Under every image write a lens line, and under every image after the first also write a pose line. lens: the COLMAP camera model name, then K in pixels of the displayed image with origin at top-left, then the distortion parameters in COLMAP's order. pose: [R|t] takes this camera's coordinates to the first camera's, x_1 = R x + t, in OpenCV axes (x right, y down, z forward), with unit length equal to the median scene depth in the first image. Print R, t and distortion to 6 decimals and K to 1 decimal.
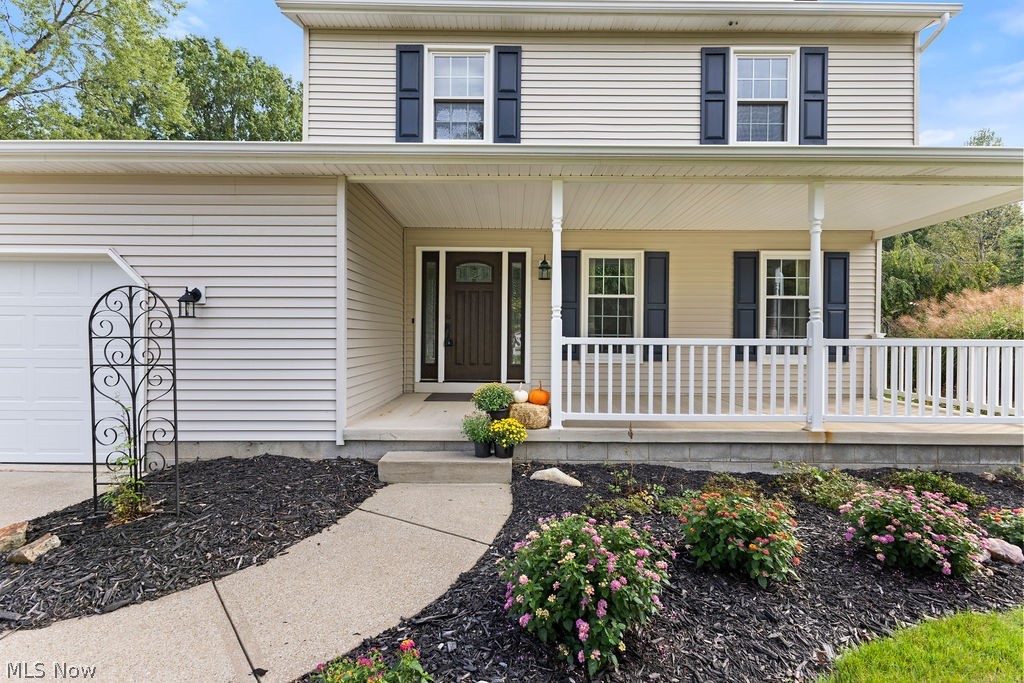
lens RADIAL K [[444.4, 0, 509.9], [0, 444.4, 338.2], [0, 0, 1]] dist [0.016274, -0.004829]
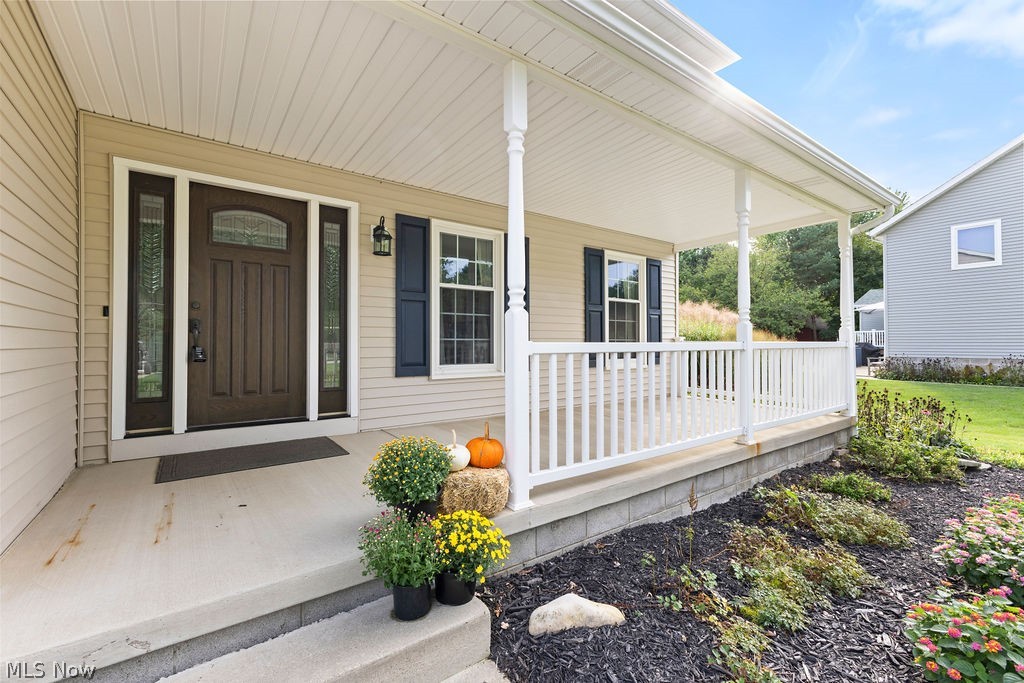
lens RADIAL K [[444.4, 0, 513.5], [0, 444.4, 335.8], [0, 0, 1]] dist [0.016274, -0.004829]
pose [[0.802916, 0.001396, 0.596090, -0.155893], [0.008334, 0.999873, -0.013568, -0.002426], [-0.596033, 0.015862, 0.802803, 0.361486]]
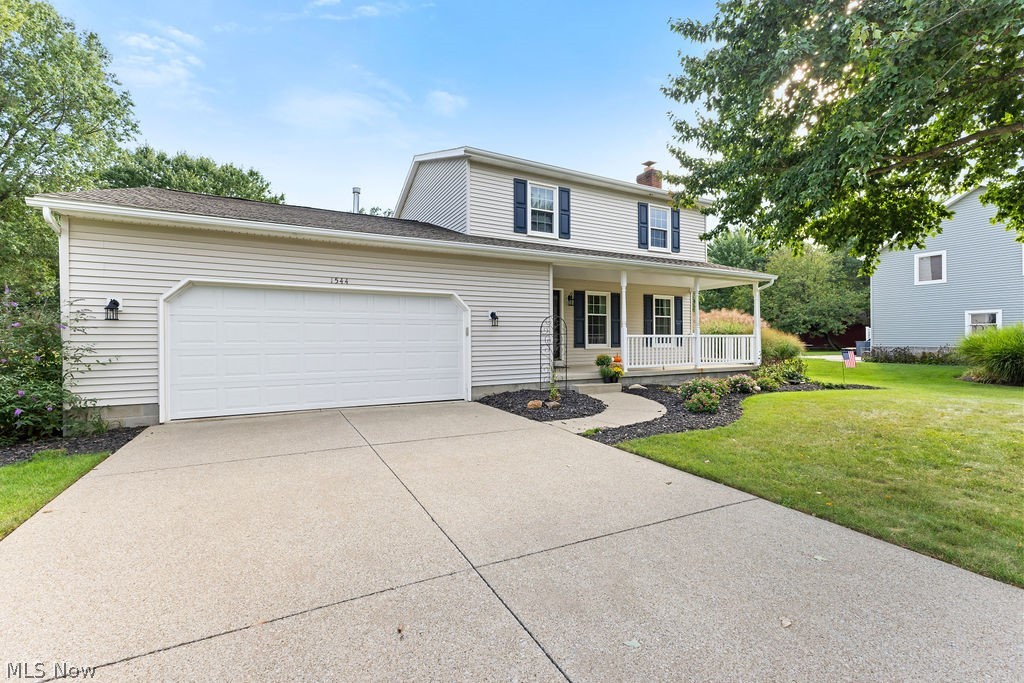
lens RADIAL K [[444.4, 0, 507.9], [0, 444.4, 339.4], [0, 0, 1]] dist [0.016274, -0.004829]
pose [[0.887806, -0.009135, 0.460127, -1.046110], [0.009705, 0.999952, 0.001127, 0.009827], [-0.460115, 0.003464, 0.887852, -0.577245]]
